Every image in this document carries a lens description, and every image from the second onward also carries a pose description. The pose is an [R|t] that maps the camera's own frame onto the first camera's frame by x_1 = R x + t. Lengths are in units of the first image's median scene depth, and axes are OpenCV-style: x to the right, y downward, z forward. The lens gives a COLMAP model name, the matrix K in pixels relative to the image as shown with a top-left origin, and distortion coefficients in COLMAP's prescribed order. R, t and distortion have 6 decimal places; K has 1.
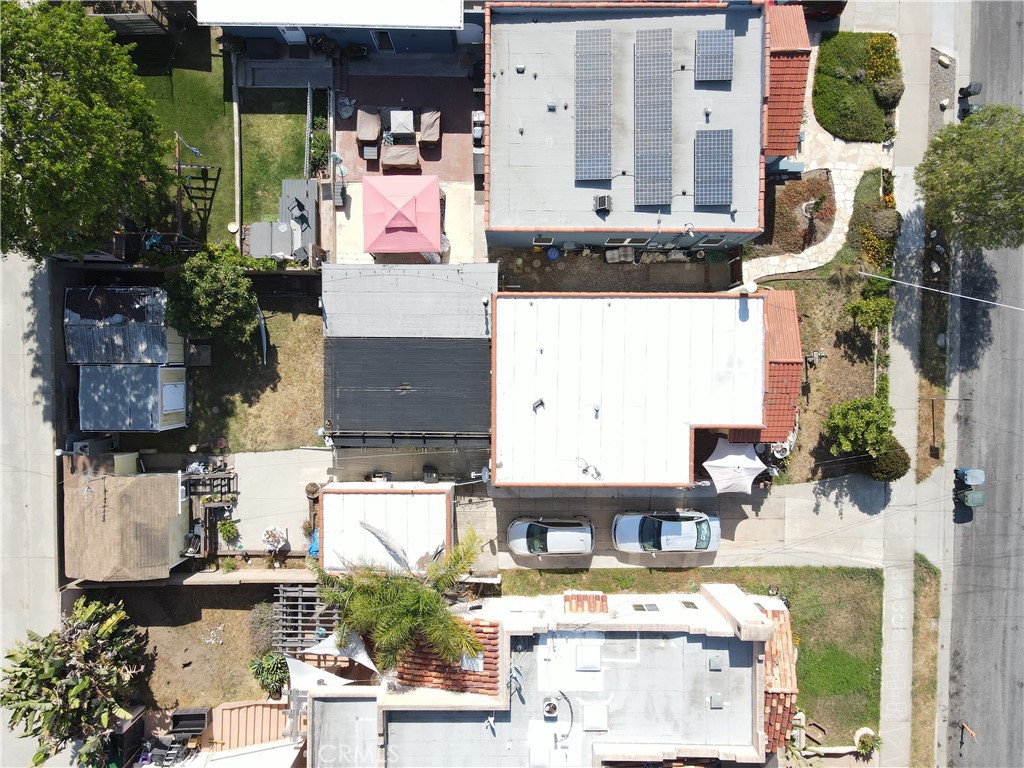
lens RADIAL K [[746.7, 0, 507.5], [0, 746.7, 382.3], [0, 0, 1]] dist [0.017006, 0.003179]
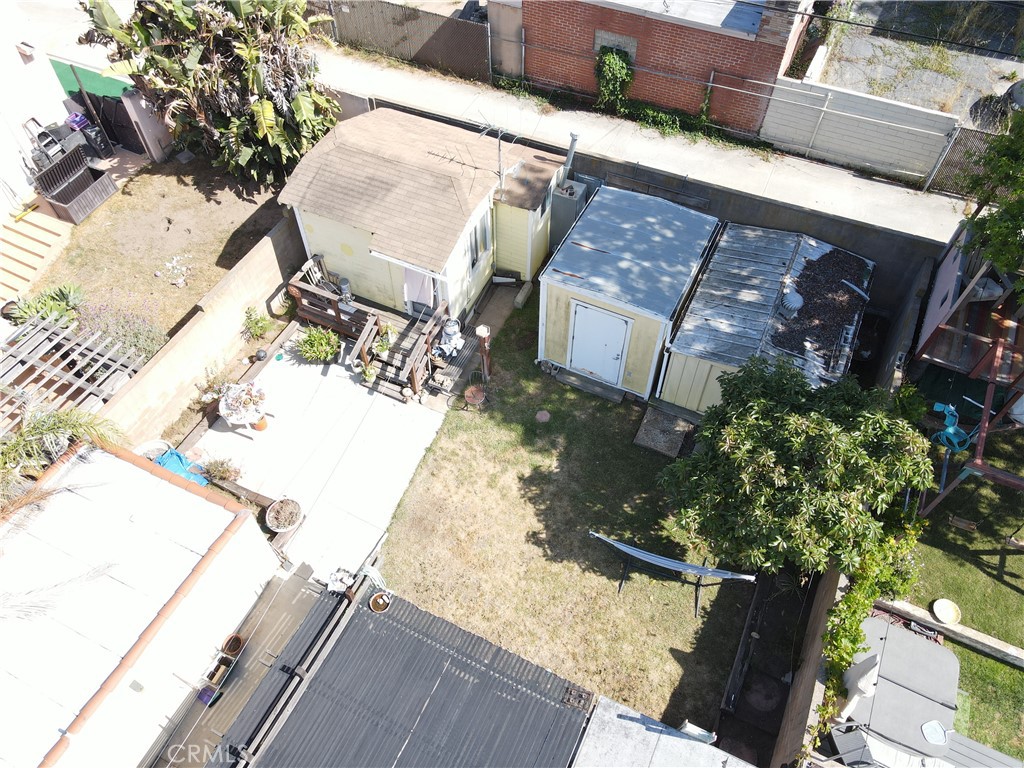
lens RADIAL K [[746.7, 0, 507.5], [0, 746.7, 382.3], [0, 0, 1]] dist [0.017006, 0.003179]
pose [[-0.437534, 0.714815, -0.545530, -0.136510], [-0.899183, -0.351709, 0.260328, -0.059910], [-0.005782, 0.604434, 0.796634, 0.614114]]
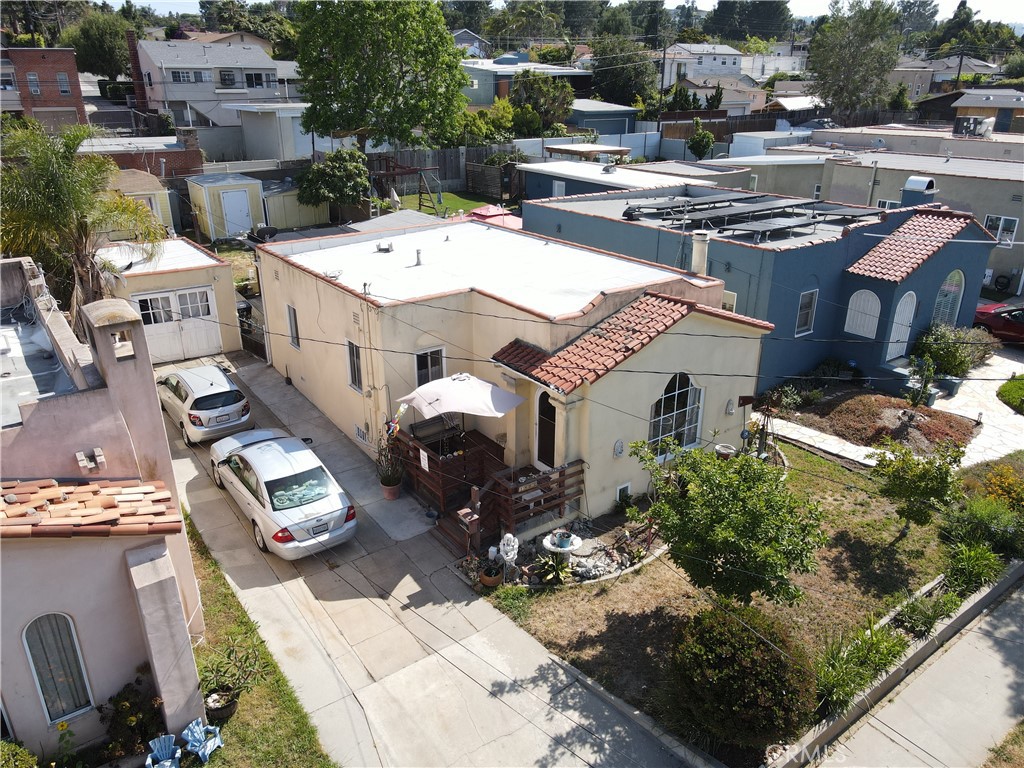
lens RADIAL K [[746.7, 0, 507.5], [0, 746.7, 382.3], [0, 0, 1]] dist [0.017006, 0.003179]
pose [[0.591900, 0.299676, -0.748230, 0.675094], [-0.805986, 0.212668, -0.552412, 0.352438], [-0.006420, 0.930036, 0.367413, 0.800212]]
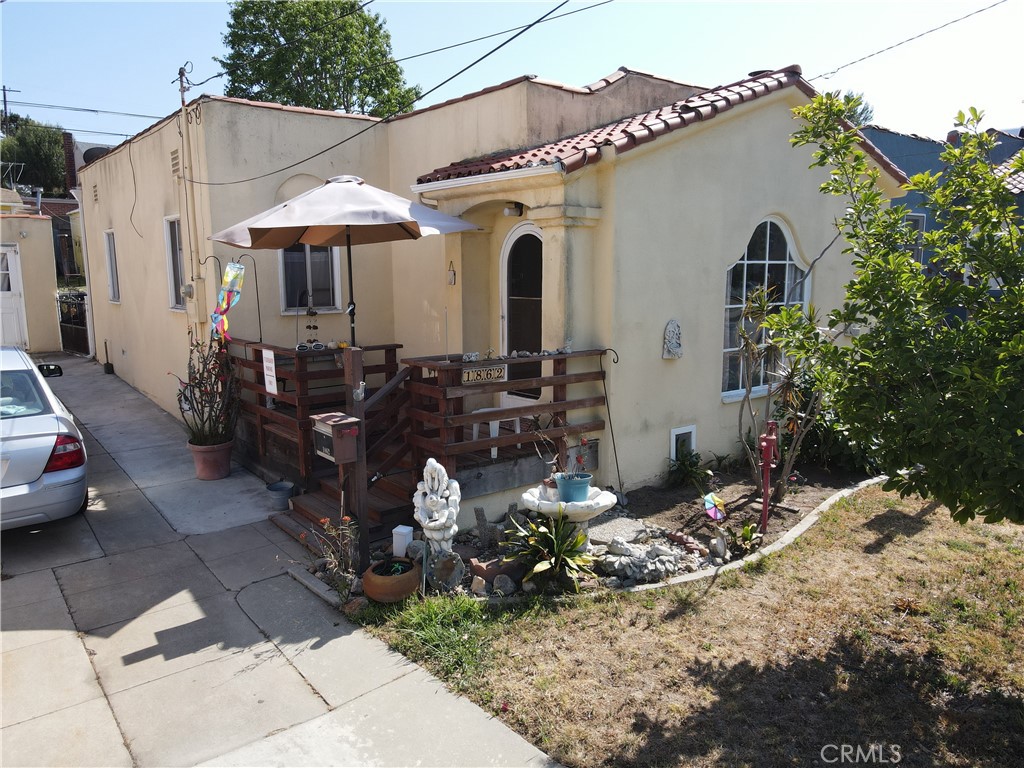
lens RADIAL K [[746.7, 0, 507.5], [0, 746.7, 382.3], [0, 0, 1]] dist [0.017006, 0.003179]
pose [[0.623742, 0.115118, -0.773106, 0.516871], [-0.781626, 0.088723, -0.617405, 0.221187], [-0.002482, 0.989382, 0.145319, 1.000176]]
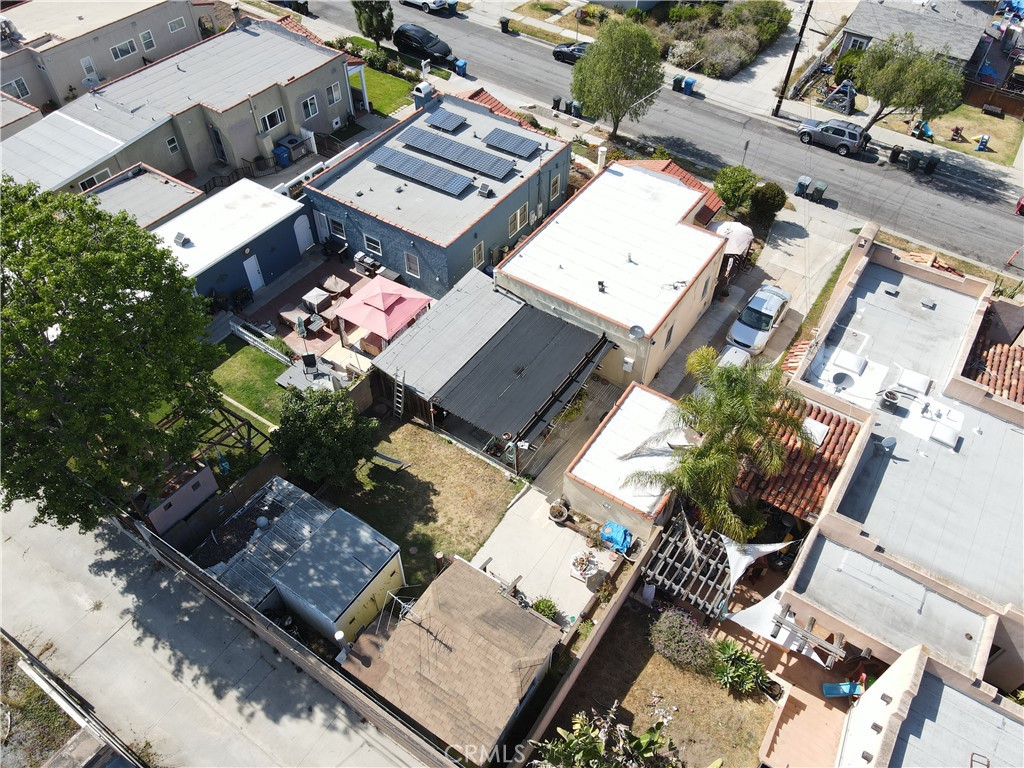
lens RADIAL K [[746.7, 0, 507.5], [0, 746.7, 382.3], [0, 0, 1]] dist [0.017006, 0.003179]
pose [[0.555207, -0.621259, 0.552977, -0.681928], [0.831677, 0.408561, -0.376021, 0.361297], [0.007682, 0.668667, 0.743522, 0.267719]]
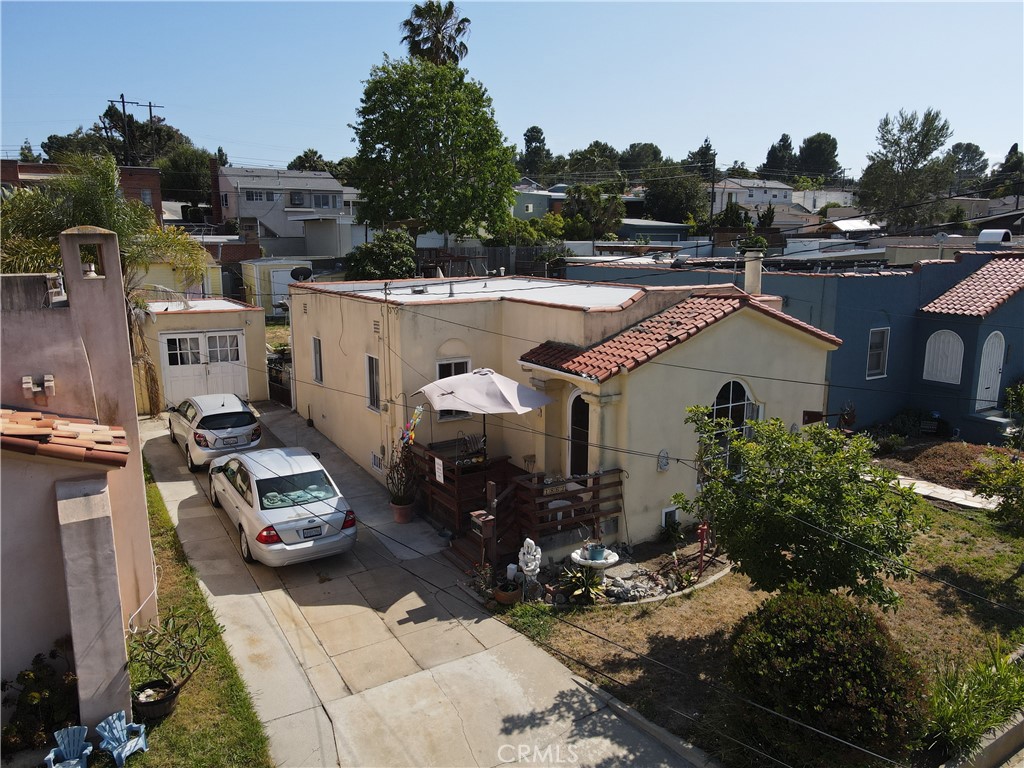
lens RADIAL K [[746.7, 0, 507.5], [0, 746.7, 382.3], [0, 0, 1]] dist [0.017006, 0.003179]
pose [[0.527894, 0.158352, -0.834418, 0.662926], [-0.849294, 0.092287, -0.519791, 0.321746], [-0.005304, 0.983060, 0.183205, 0.900731]]
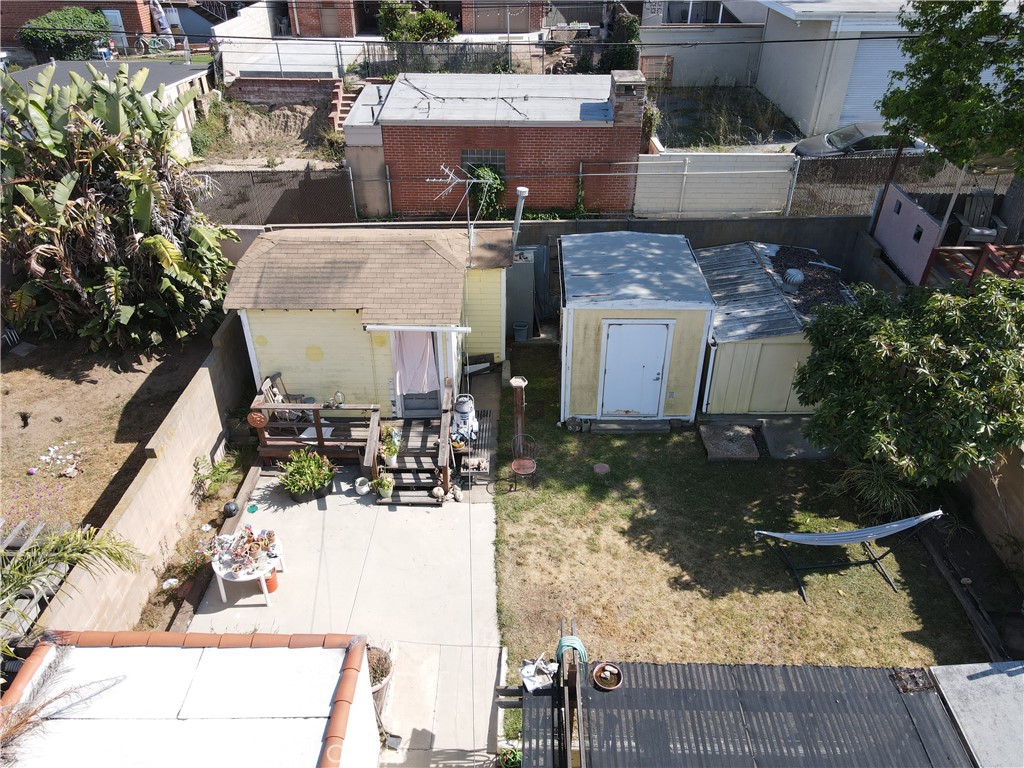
lens RADIAL K [[746.7, 0, 507.5], [0, 746.7, 382.3], [0, 0, 1]] dist [0.017006, 0.003179]
pose [[-0.017657, 0.544567, -0.838532, -0.070744], [-0.999810, -0.016572, 0.010291, 0.086756], [-0.008292, 0.838554, 0.544756, 0.746252]]
